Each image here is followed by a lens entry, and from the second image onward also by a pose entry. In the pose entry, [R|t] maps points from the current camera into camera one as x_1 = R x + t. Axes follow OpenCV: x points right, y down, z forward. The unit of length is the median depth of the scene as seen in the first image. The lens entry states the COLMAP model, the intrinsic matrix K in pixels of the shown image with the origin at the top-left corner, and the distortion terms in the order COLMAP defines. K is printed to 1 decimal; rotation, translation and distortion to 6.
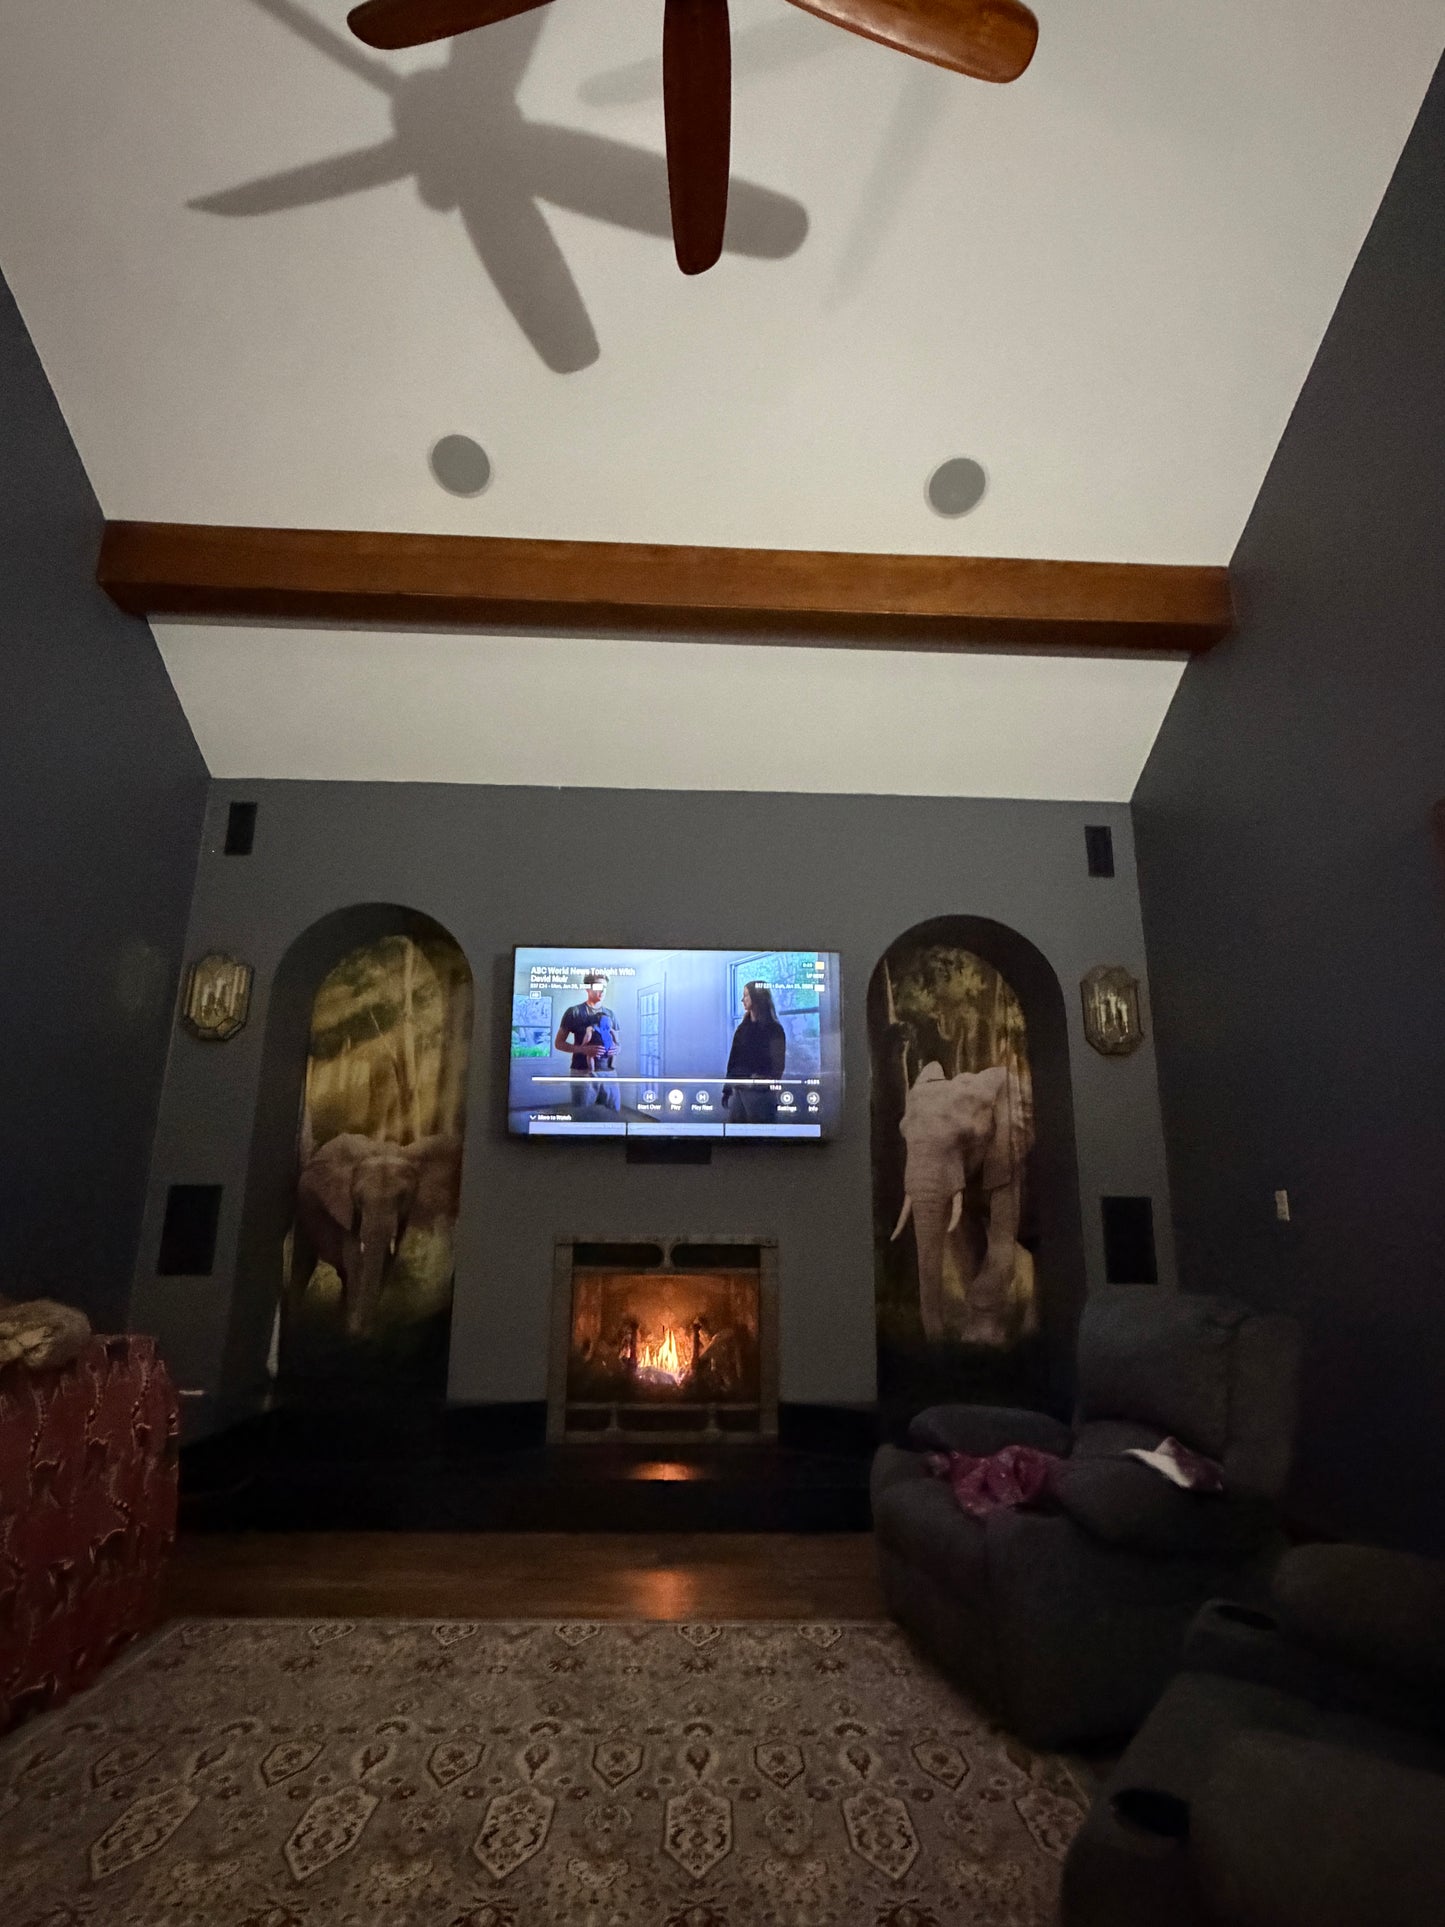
lens RADIAL K [[1017.7, 0, 732.4], [0, 1017.7, 967.8], [0, 0, 1]] dist [-0.004355, 0.000166]
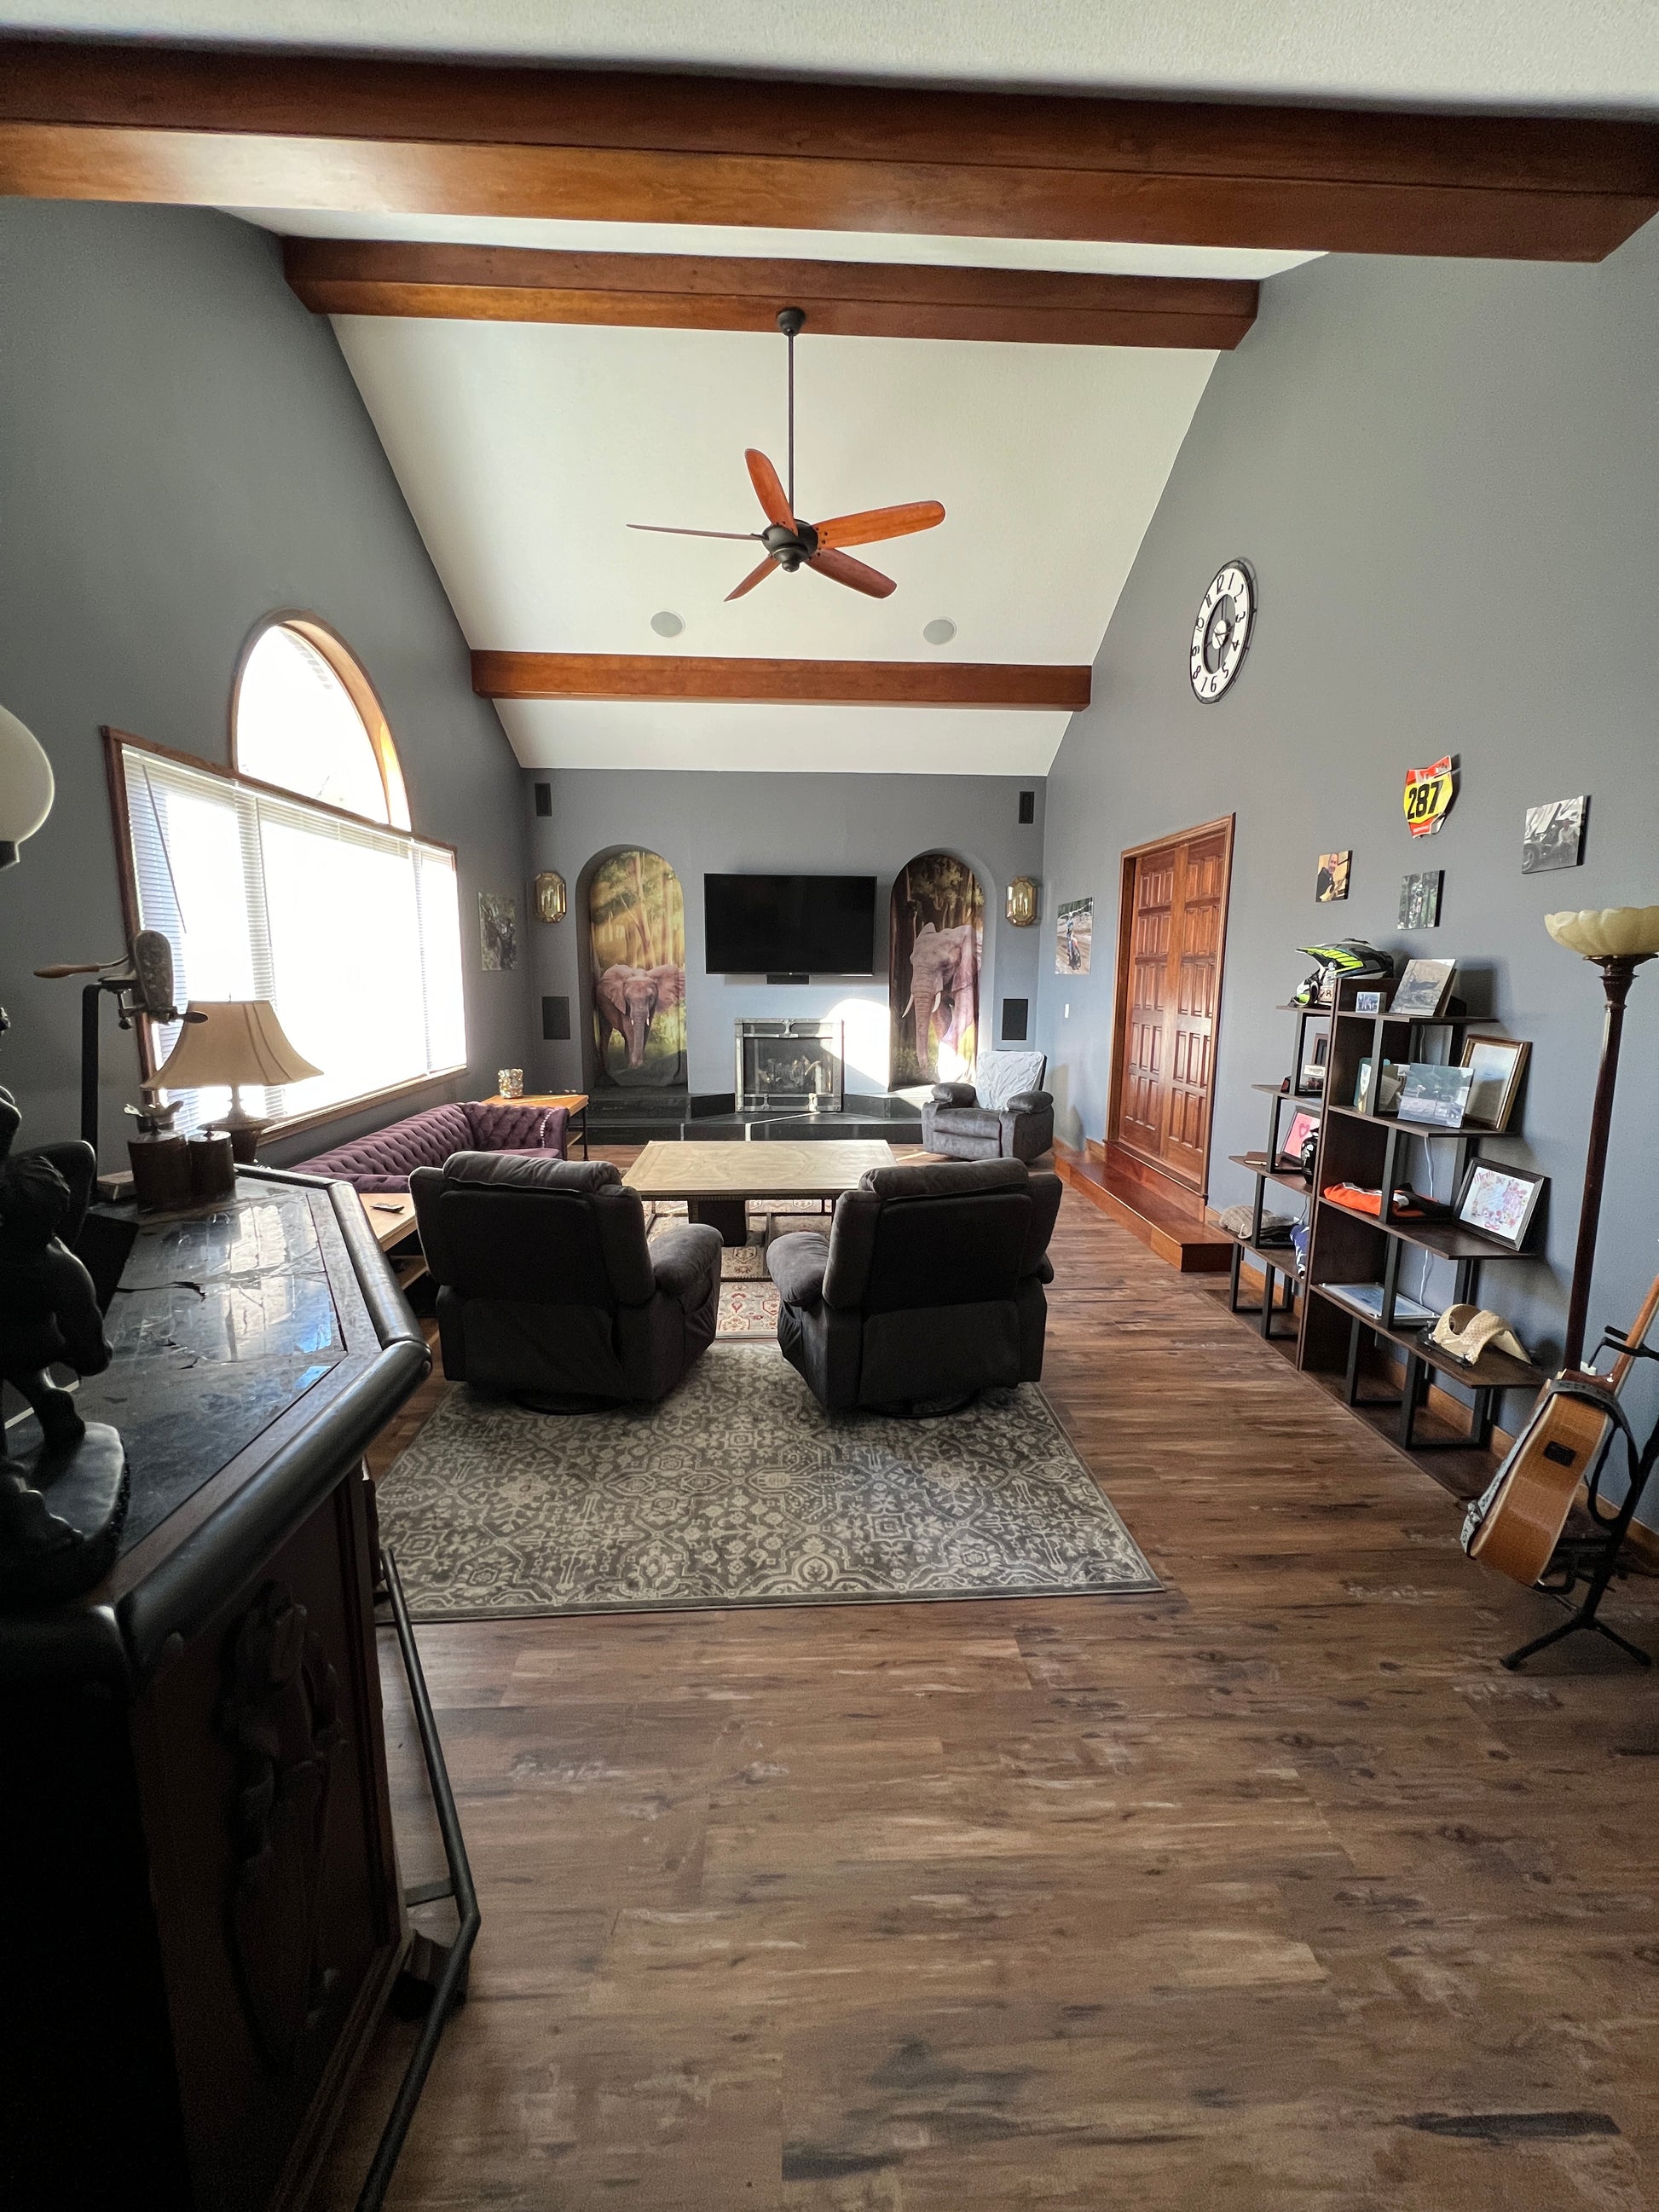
lens RADIAL K [[887.9, 0, 823.4], [0, 887.9, 1111.9], [0, 0, 1]] dist [-0.001680, -0.001332]
pose [[0.999991, -0.002930, -0.003069, 0.011598], [0.003933, 0.911601, 0.411058, -0.300471], [0.001594, -0.411067, 0.911604, -0.704250]]
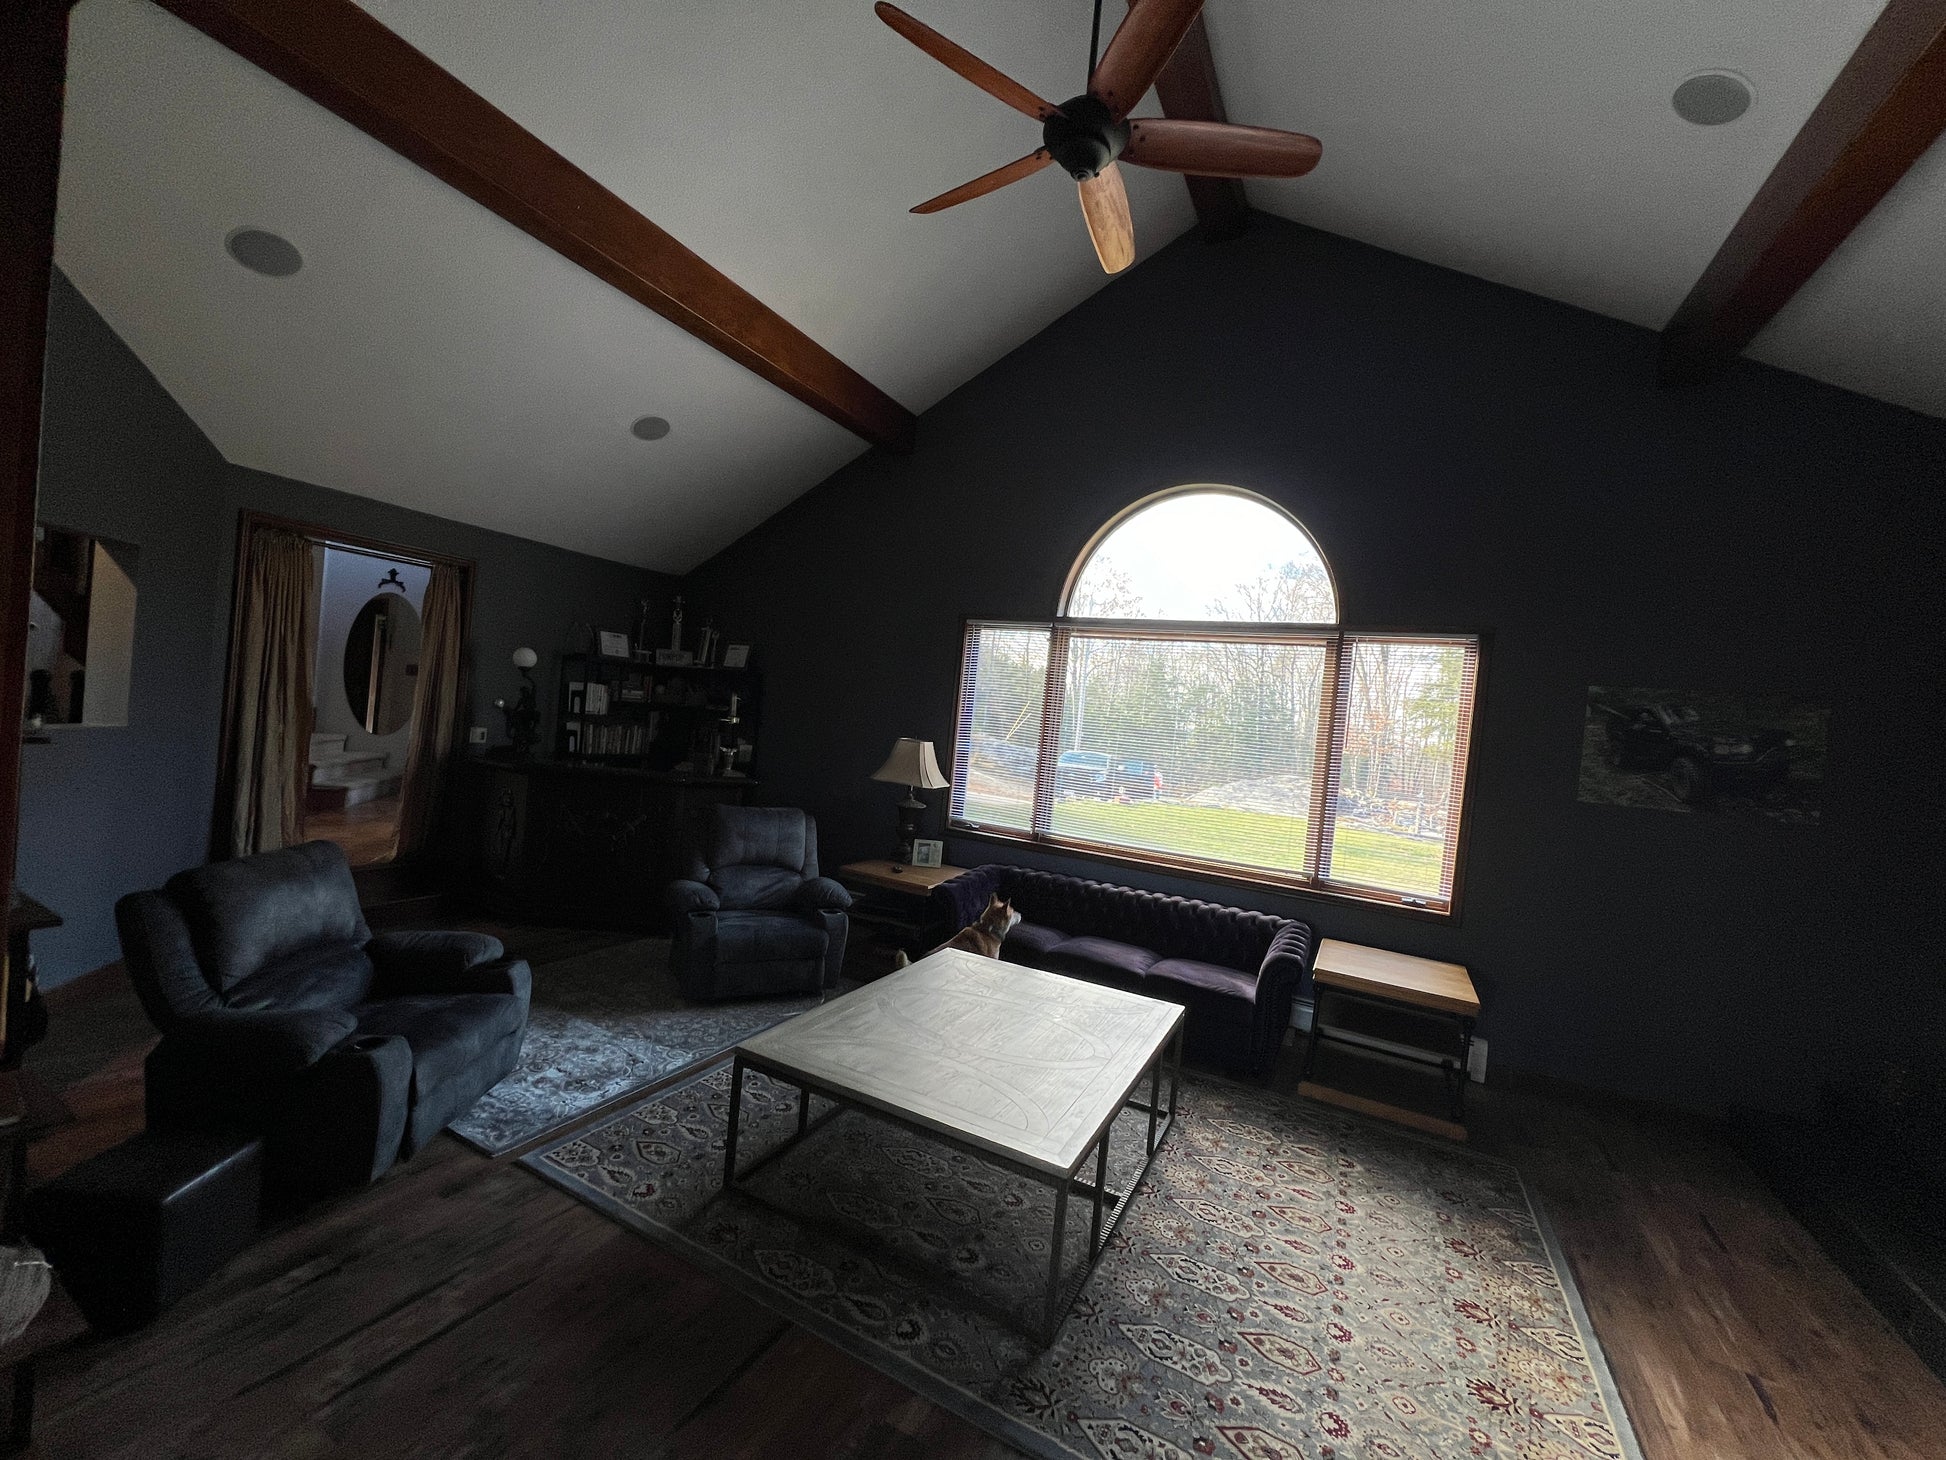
lens RADIAL K [[781.1, 0, 969.9], [0, 781.1, 733.8], [0, 0, 1]] dist [-0.001680, -0.001332]
pose [[-0.502176, -0.031408, -0.864195, 0.521874], [0.125134, 0.986183, -0.108556, 0.040415], [0.855664, -0.162655, -0.491307, 0.619802]]
